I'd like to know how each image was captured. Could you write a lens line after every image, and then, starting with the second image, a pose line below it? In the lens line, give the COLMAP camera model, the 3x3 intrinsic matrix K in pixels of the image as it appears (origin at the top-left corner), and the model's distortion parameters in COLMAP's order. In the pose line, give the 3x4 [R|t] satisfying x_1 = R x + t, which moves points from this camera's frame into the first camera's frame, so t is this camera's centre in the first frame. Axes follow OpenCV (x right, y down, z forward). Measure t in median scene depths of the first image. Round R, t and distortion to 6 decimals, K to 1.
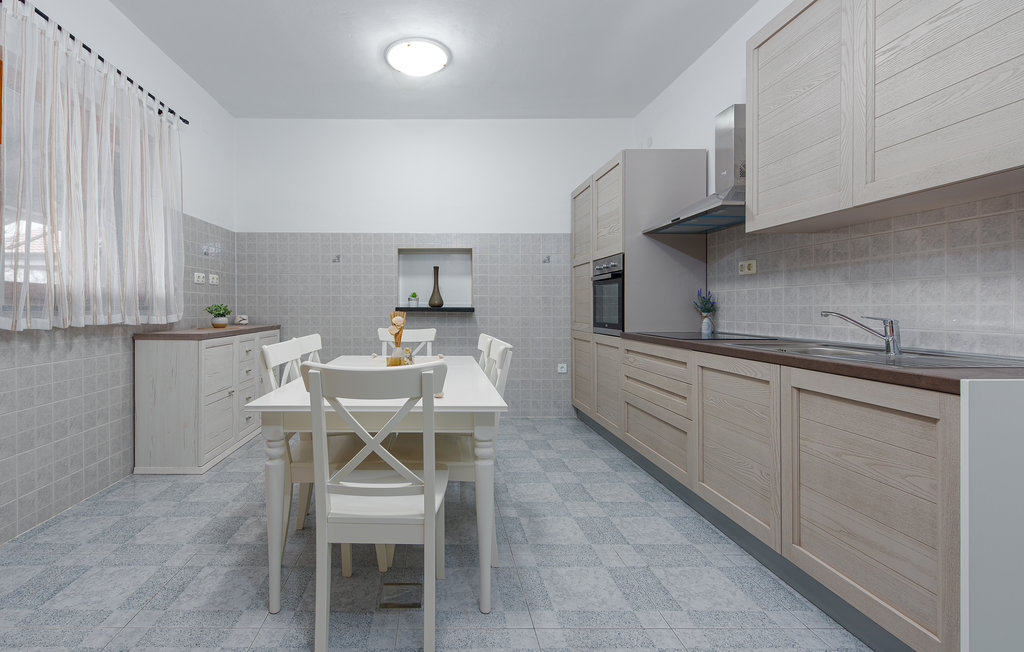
lens RADIAL K [[495.1, 0, 511.2], [0, 495.1, 316.3], [0, 0, 1]] dist [0.002445, -0.000058]
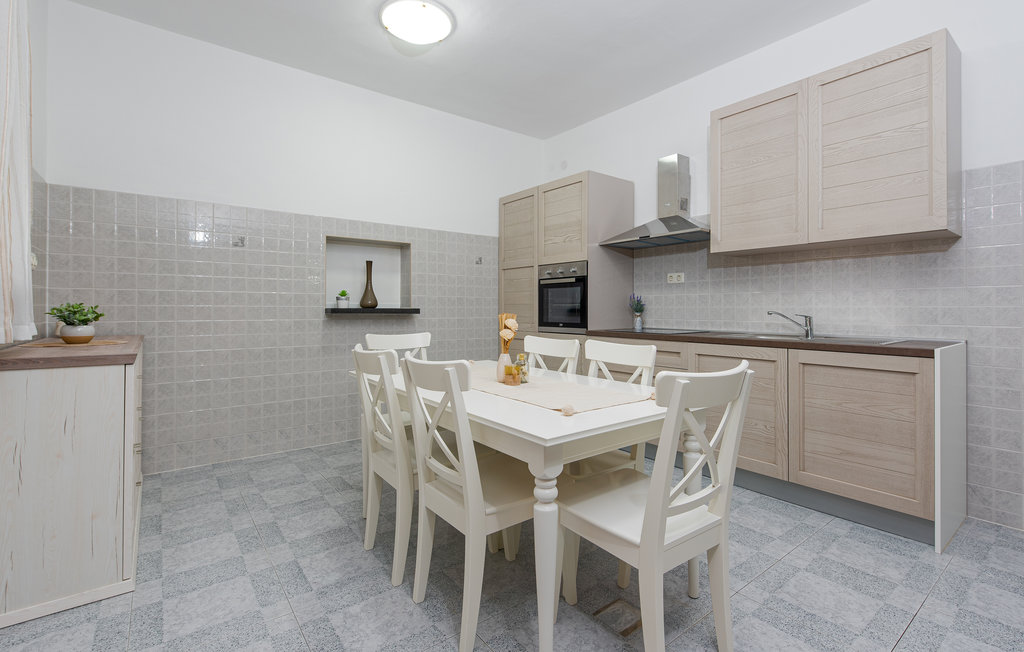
lens RADIAL K [[467.8, 0, 520.7], [0, 467.8, 308.5], [0, 0, 1]] dist [0.010138, -0.000129]
pose [[0.787823, -0.001200, 0.615900, -0.557622], [0.011138, 0.999862, -0.012298, -0.006139], [-0.615801, 0.016549, 0.787728, 0.246745]]
